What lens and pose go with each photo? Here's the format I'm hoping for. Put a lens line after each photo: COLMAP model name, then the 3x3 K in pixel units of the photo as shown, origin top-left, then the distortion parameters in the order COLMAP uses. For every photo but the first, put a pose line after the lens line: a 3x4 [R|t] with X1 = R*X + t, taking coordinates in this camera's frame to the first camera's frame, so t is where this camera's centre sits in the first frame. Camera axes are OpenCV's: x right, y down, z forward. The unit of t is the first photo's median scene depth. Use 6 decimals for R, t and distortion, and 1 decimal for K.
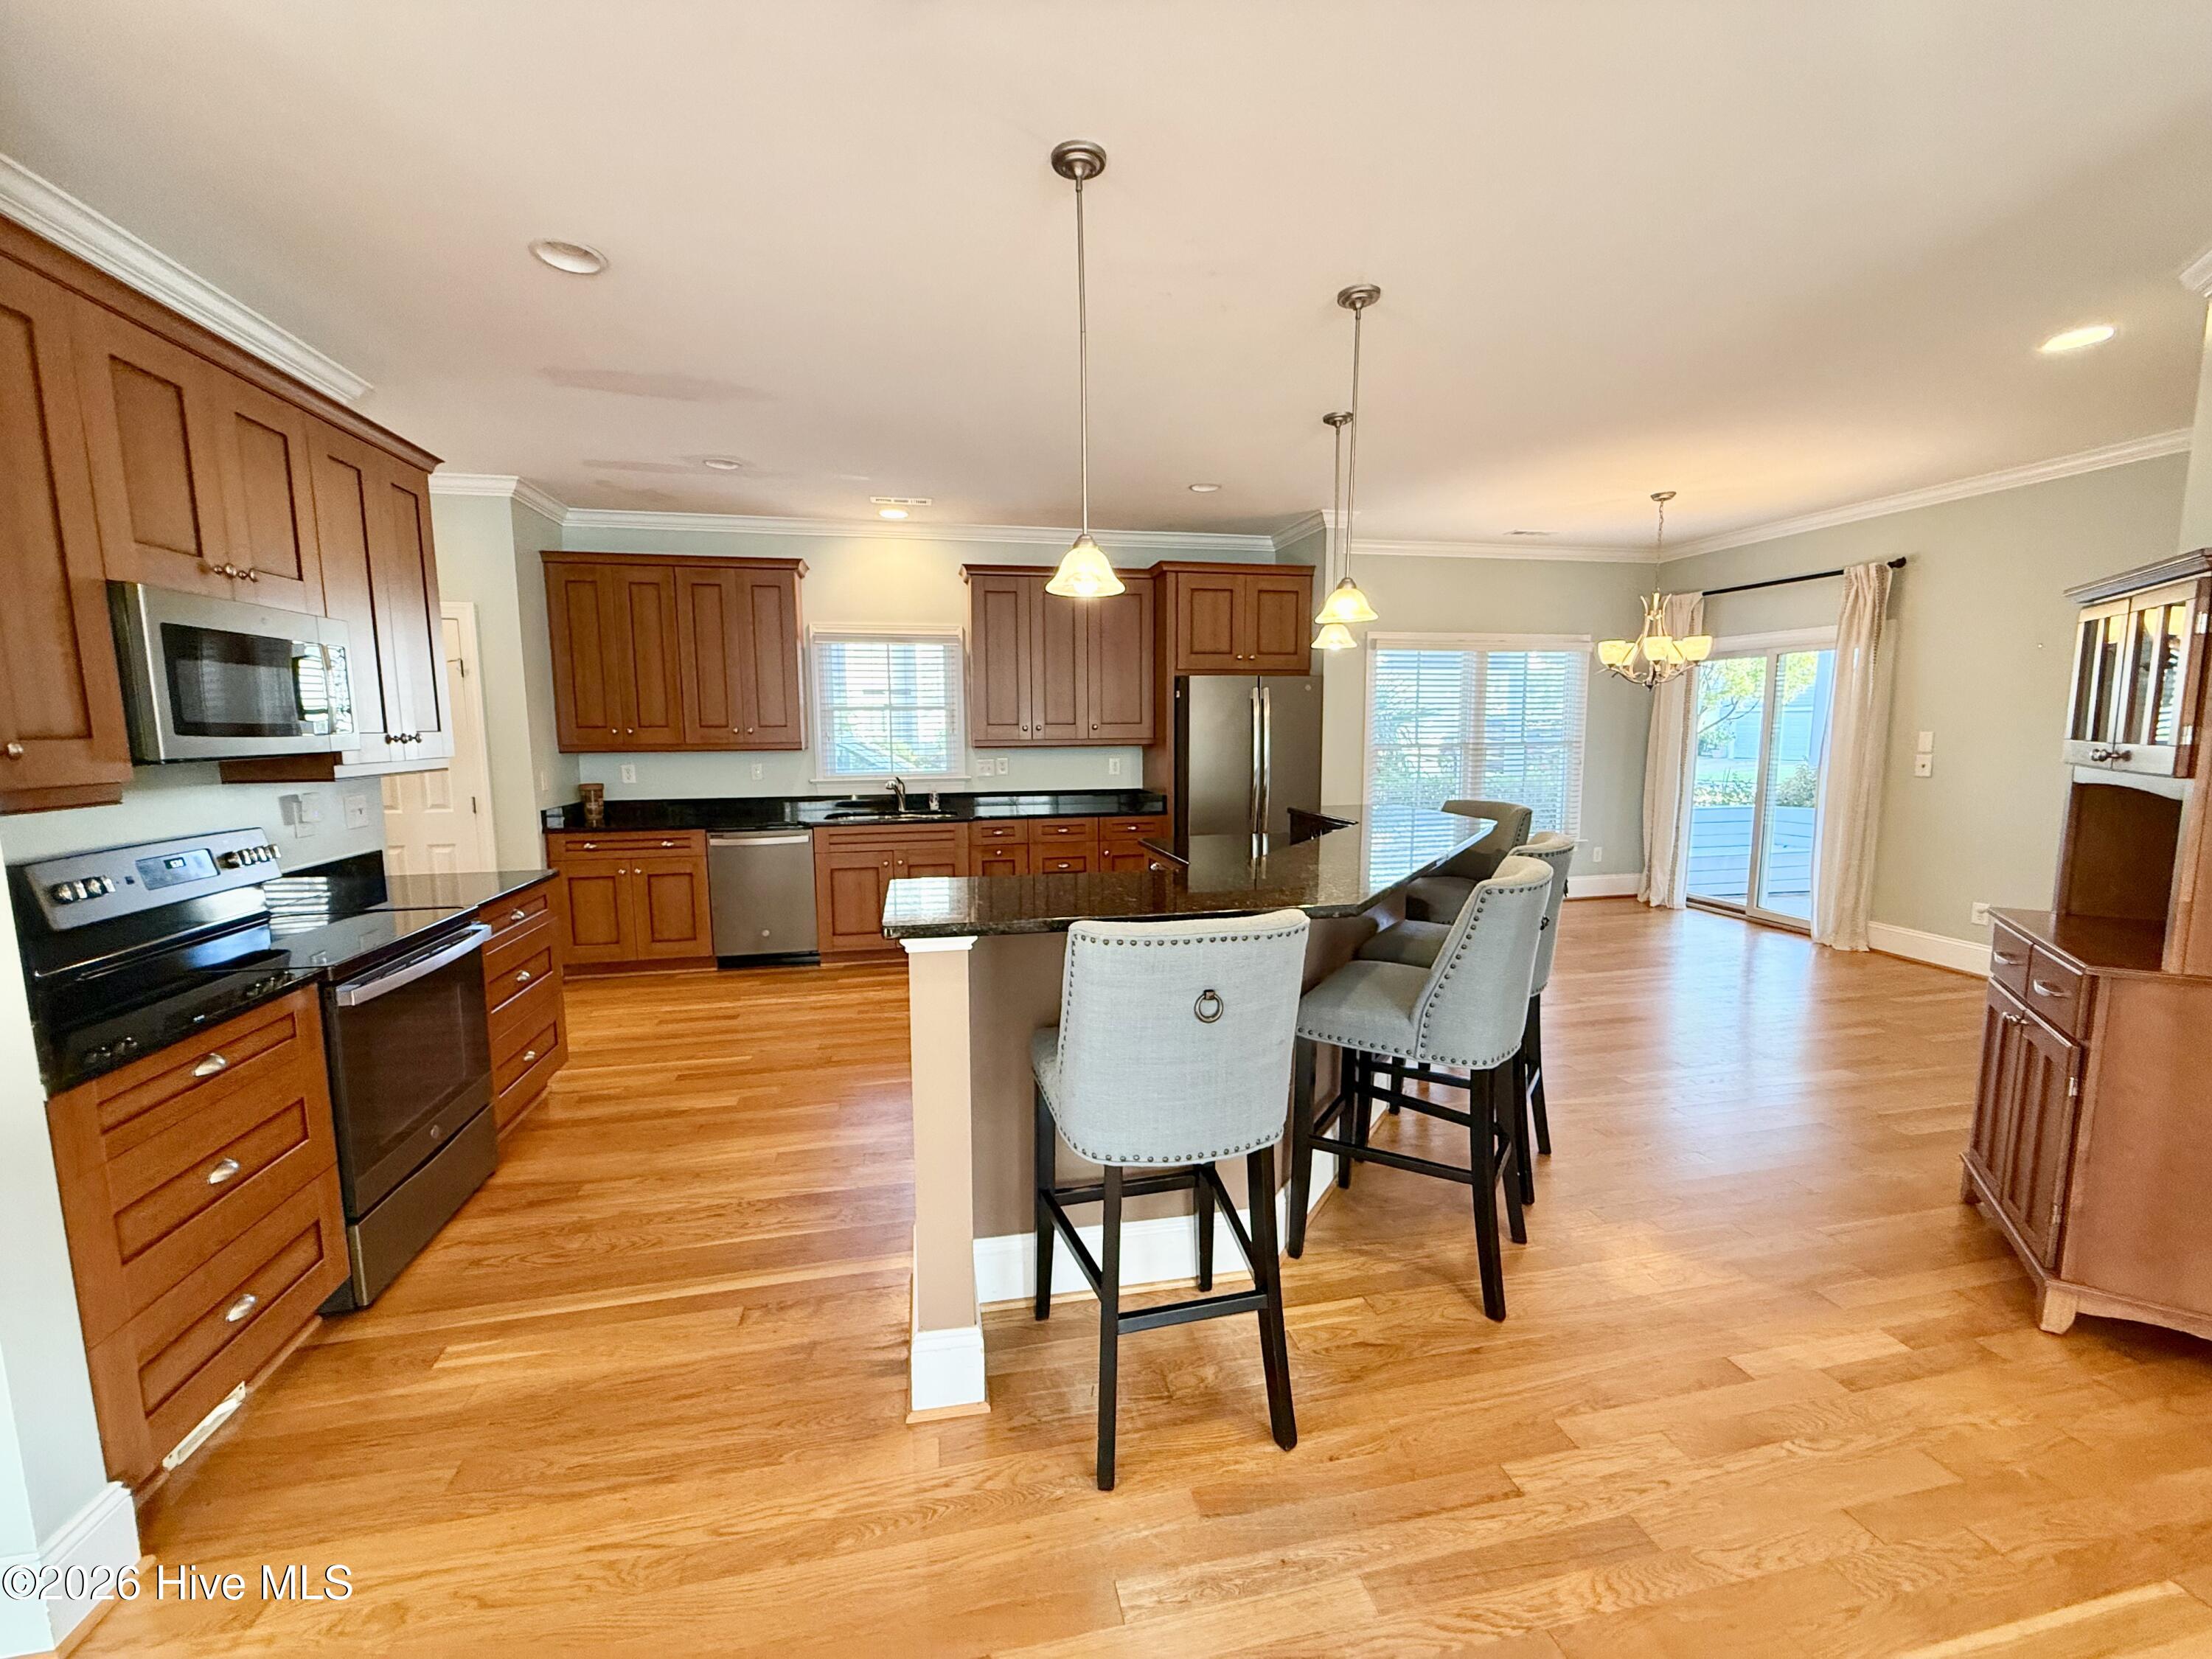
lens RADIAL K [[881.9, 0, 1103.3], [0, 881.9, 825.9], [0, 0, 1]] dist [0.002950, 0.001005]
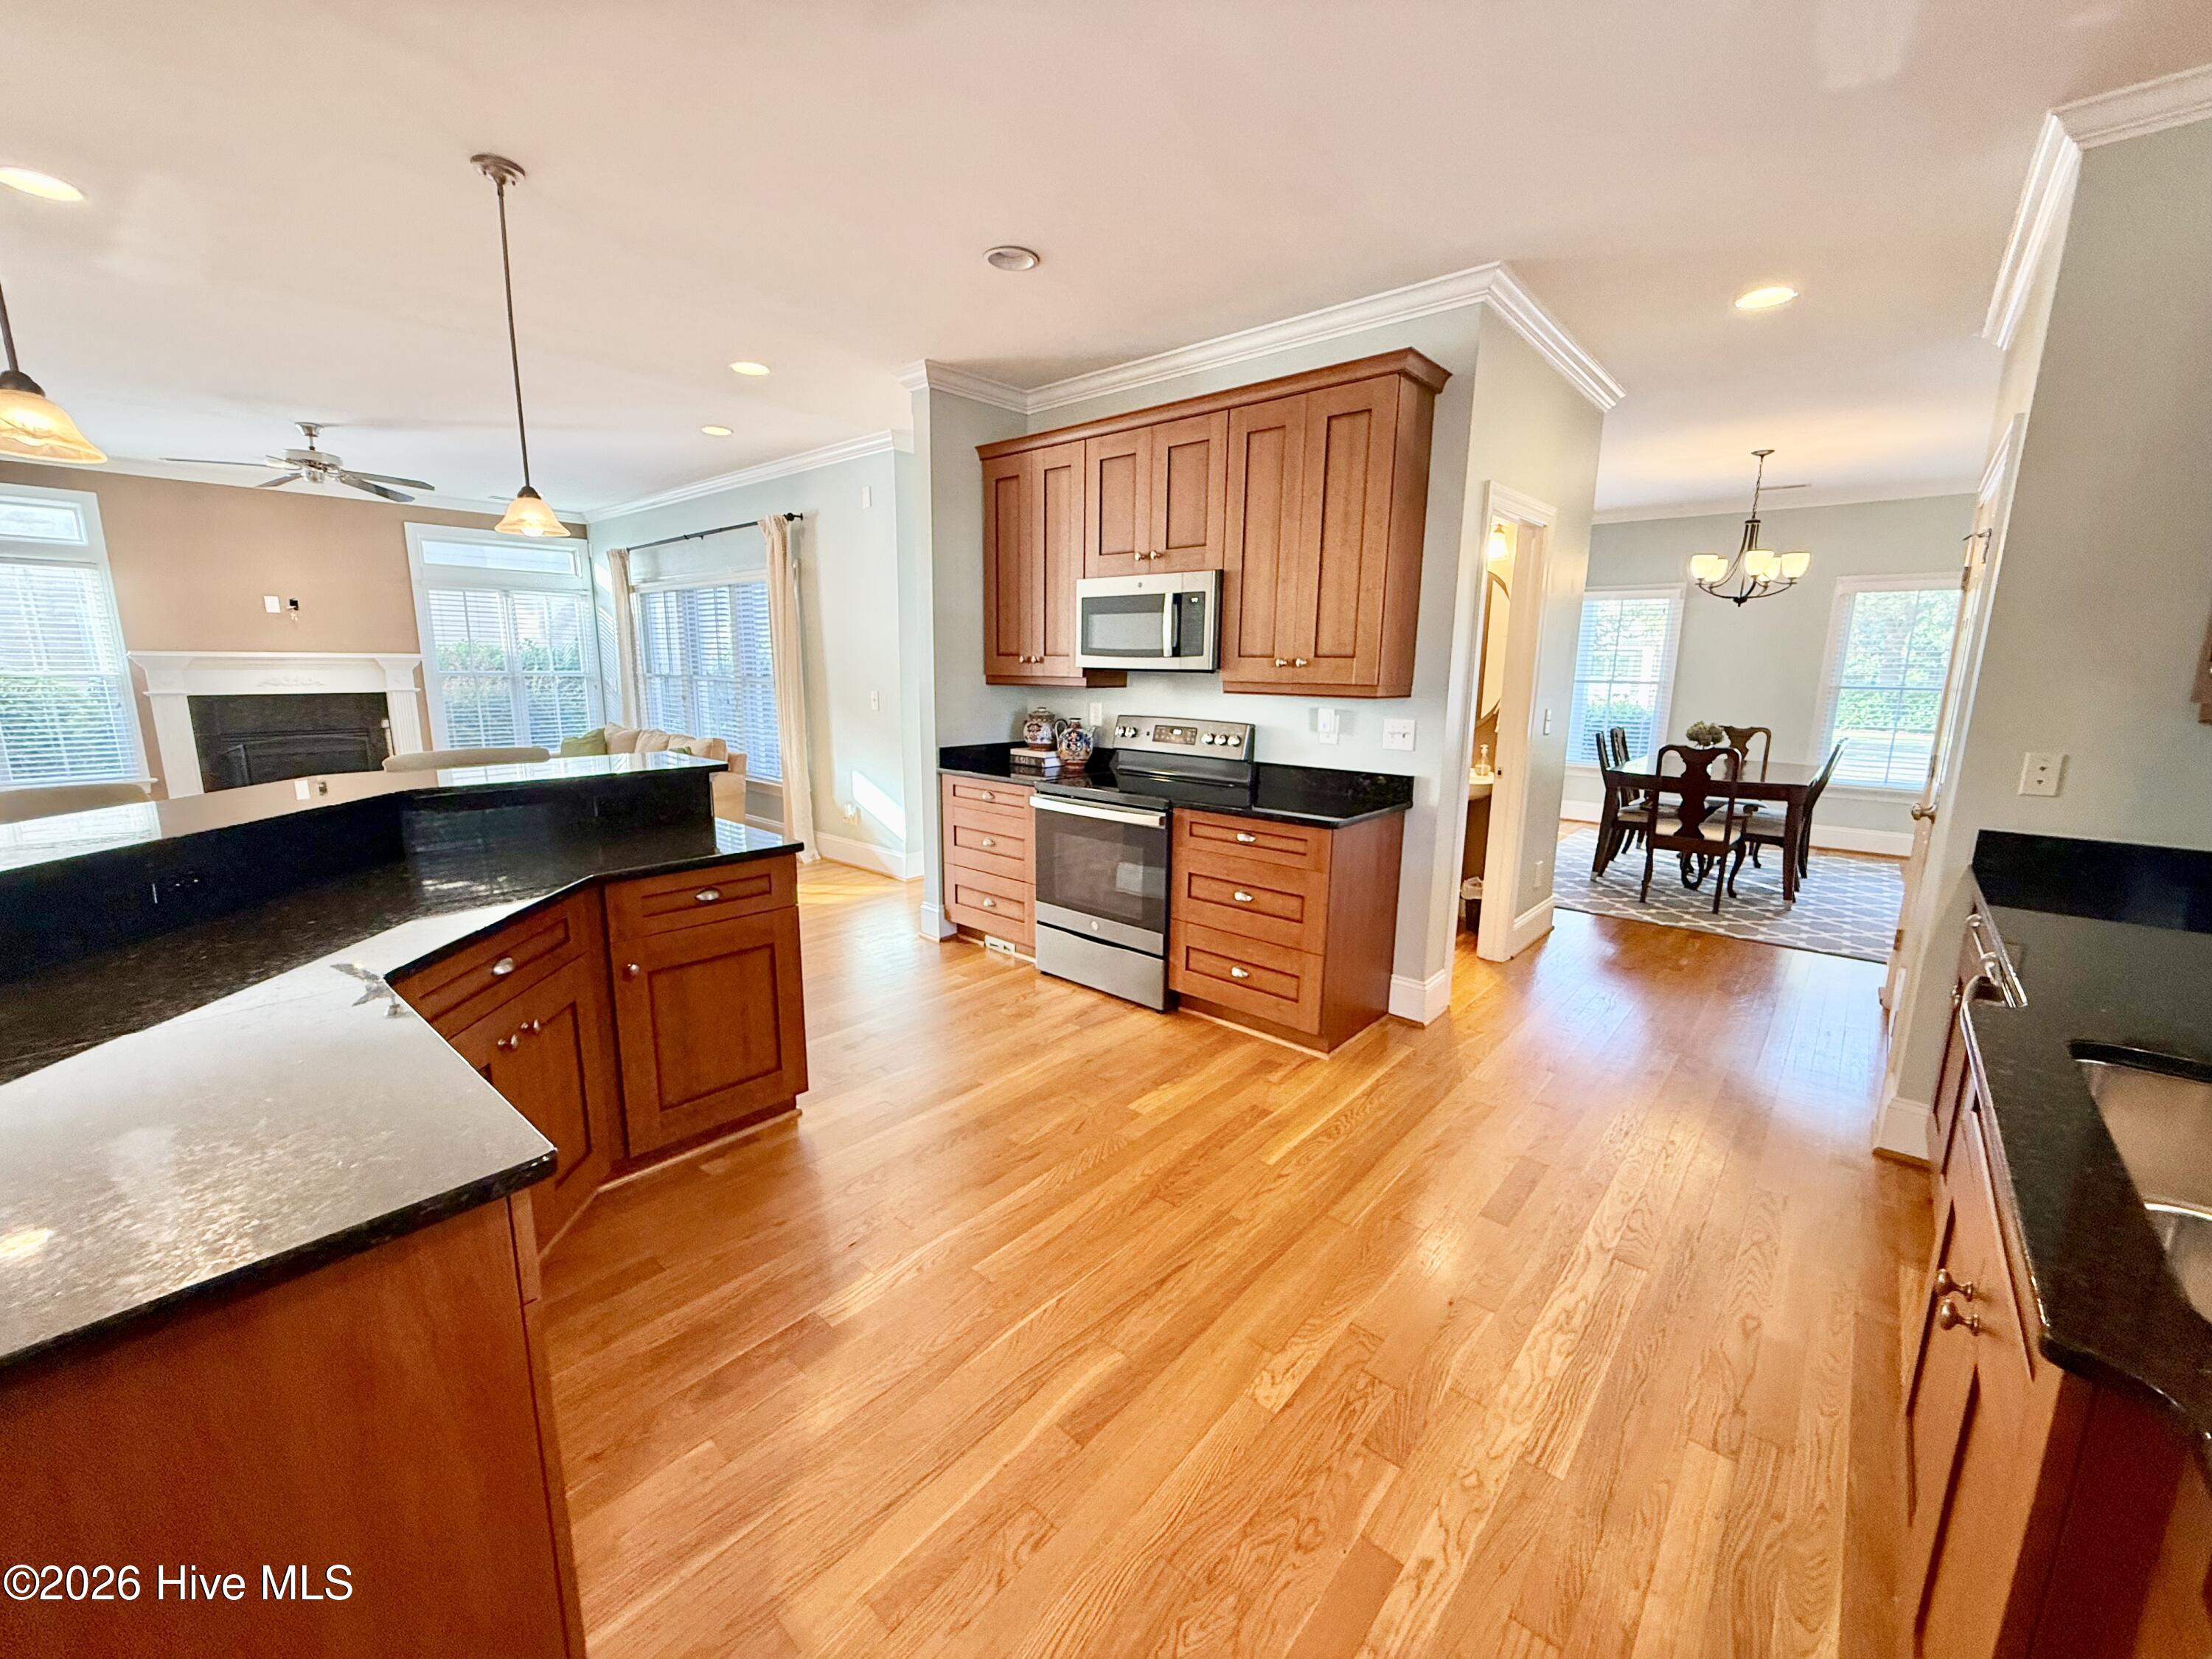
lens RADIAL K [[881.9, 0, 1100.3], [0, 881.9, 828.2], [0, 0, 1]] dist [0.002950, 0.001005]
pose [[-0.805271, 0.110582, -0.582504, 0.048978], [-0.076224, 0.954992, 0.286670, -0.130157], [0.587987, 0.275248, -0.760598, 1.142205]]
